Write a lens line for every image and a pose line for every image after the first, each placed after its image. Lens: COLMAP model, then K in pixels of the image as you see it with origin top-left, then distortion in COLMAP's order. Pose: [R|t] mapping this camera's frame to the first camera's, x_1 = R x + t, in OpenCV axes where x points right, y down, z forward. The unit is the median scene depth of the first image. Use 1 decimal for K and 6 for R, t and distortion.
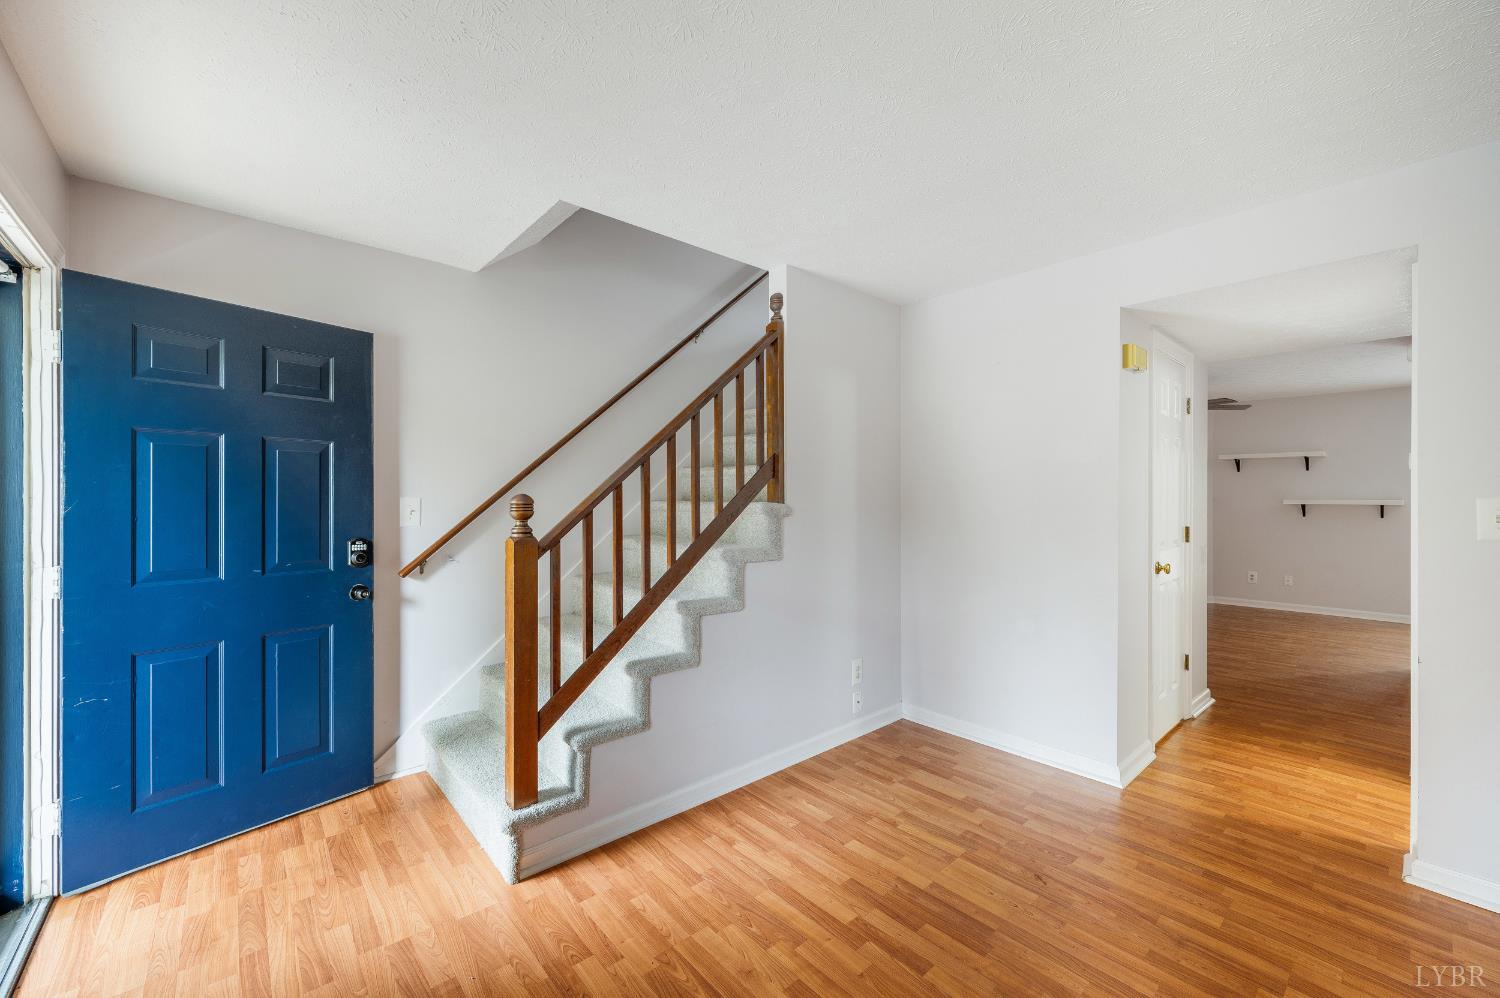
lens RADIAL K [[602.5, 0, 757.7], [0, 602.5, 496.1], [0, 0, 1]] dist [-0.004752, 0.000191]
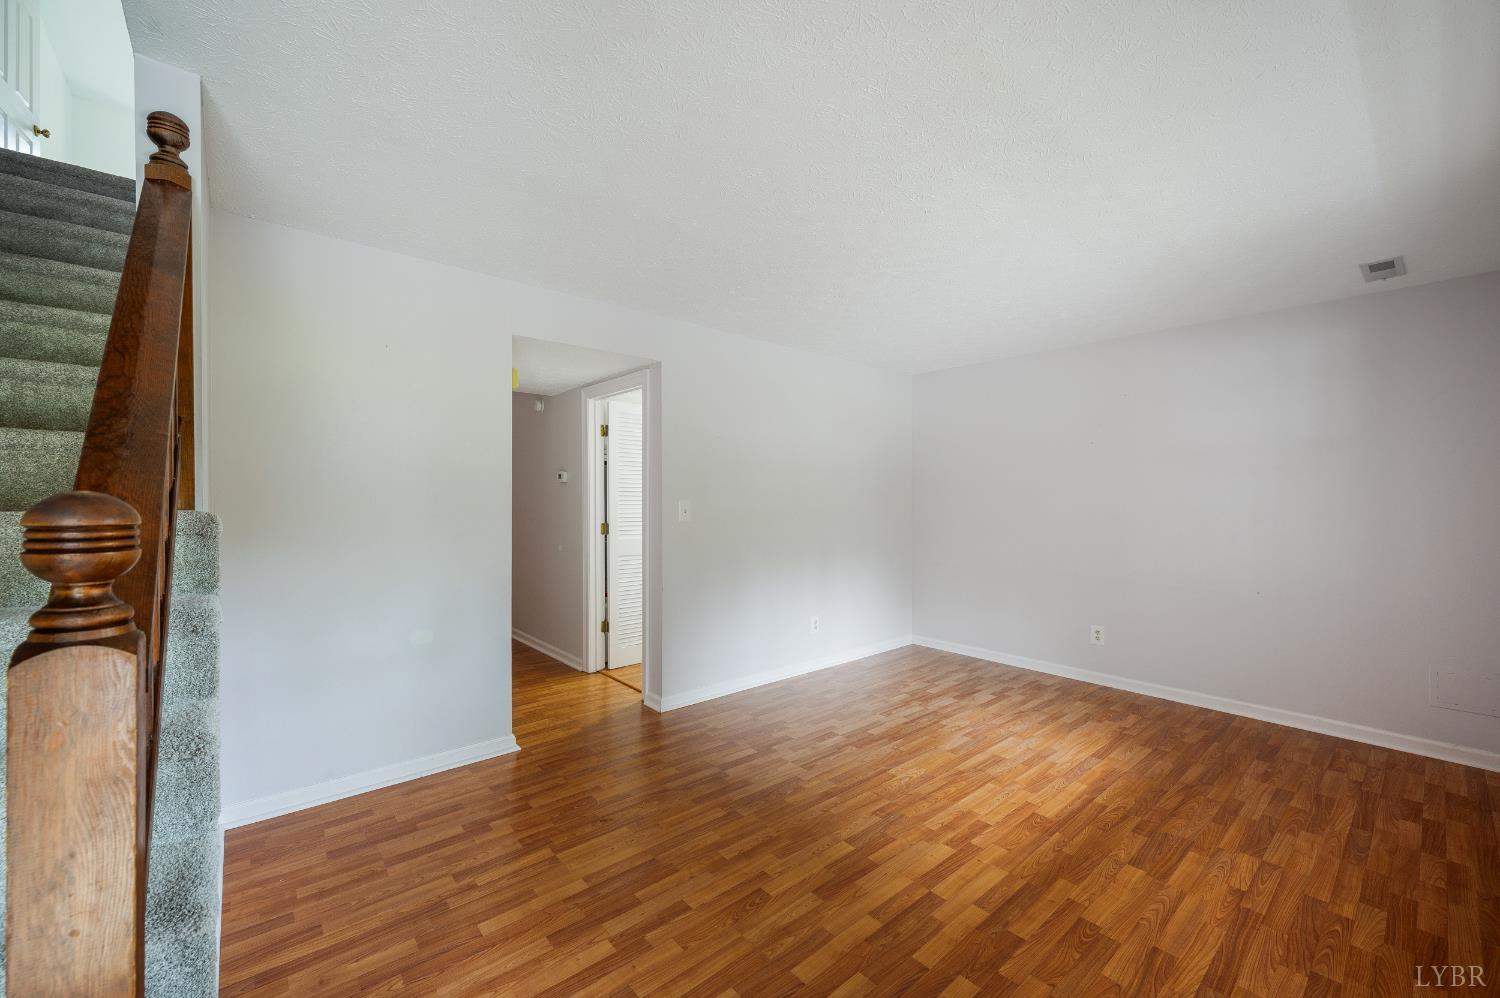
lens RADIAL K [[602.5, 0, 757.3], [0, 602.5, 500.6], [0, 0, 1]] dist [-0.004752, 0.000191]
pose [[0.001310, -0.003333, 0.999994, -0.611376], [-0.002364, 0.999992, 0.003336, 0.000537], [-0.999996, -0.002369, 0.001302, 0.598525]]
